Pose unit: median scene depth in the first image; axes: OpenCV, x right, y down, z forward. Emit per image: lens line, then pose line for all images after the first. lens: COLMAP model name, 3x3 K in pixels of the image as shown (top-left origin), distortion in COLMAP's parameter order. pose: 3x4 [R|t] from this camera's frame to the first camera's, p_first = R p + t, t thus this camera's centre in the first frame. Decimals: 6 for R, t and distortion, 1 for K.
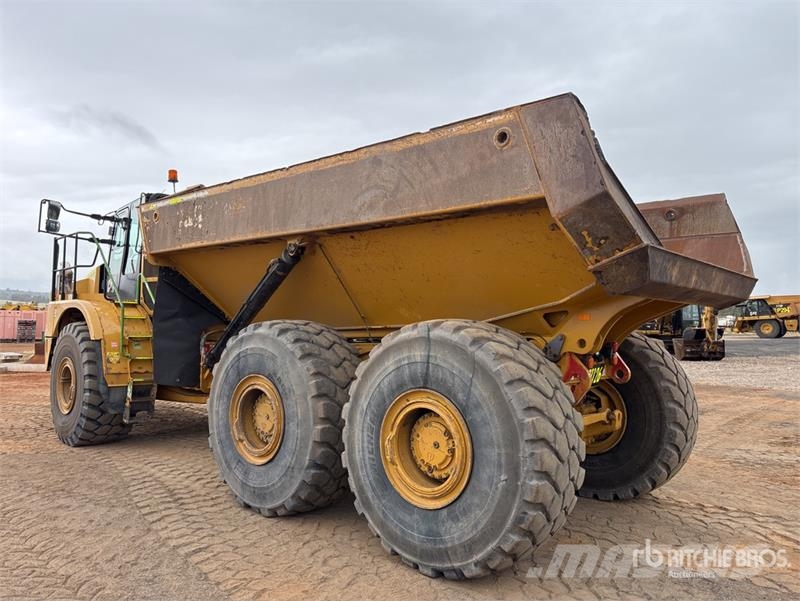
lens RADIAL K [[610.6, 0, 396.2], [0, 610.6, 299.2], [0, 0, 1]] dist [0.067050, -0.076813]
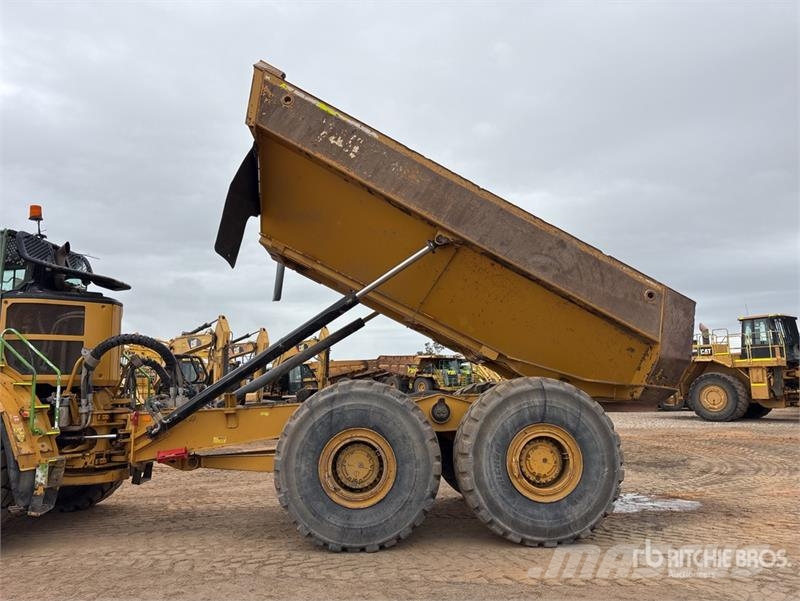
lens RADIAL K [[610.6, 0, 396.2], [0, 610.6, 299.2], [0, 0, 1]] dist [0.067050, -0.076813]
pose [[0.707787, 0.074141, 0.702525, -1.216510], [-0.007590, 0.995218, -0.097383, -0.008081], [-0.706386, 0.063594, 0.704965, 0.147918]]
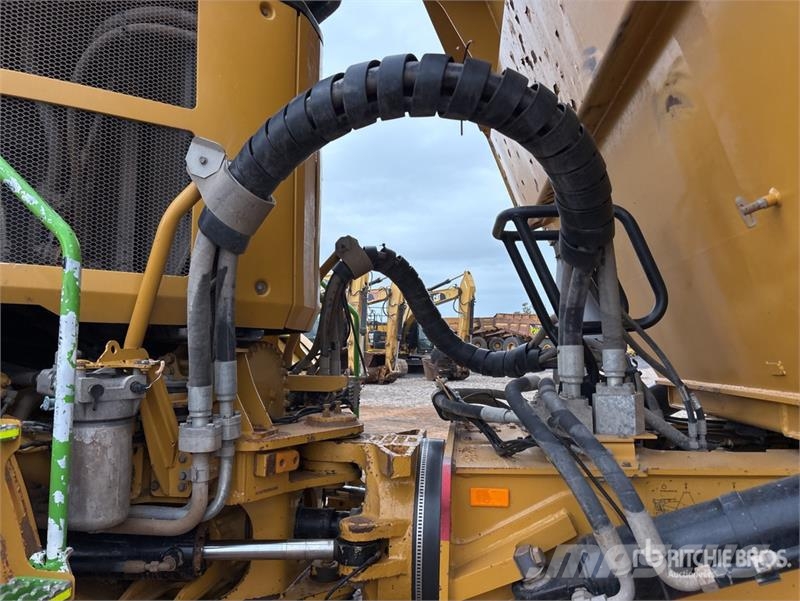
lens RADIAL K [[610.6, 0, 396.2], [0, 610.6, 299.2], [0, 0, 1]] dist [0.067050, -0.076813]
pose [[0.798636, 0.045216, 0.600113, -0.740992], [-0.035399, 0.998976, -0.028159, 0.060691], [-0.600772, 0.001245, 0.799419, 1.598348]]
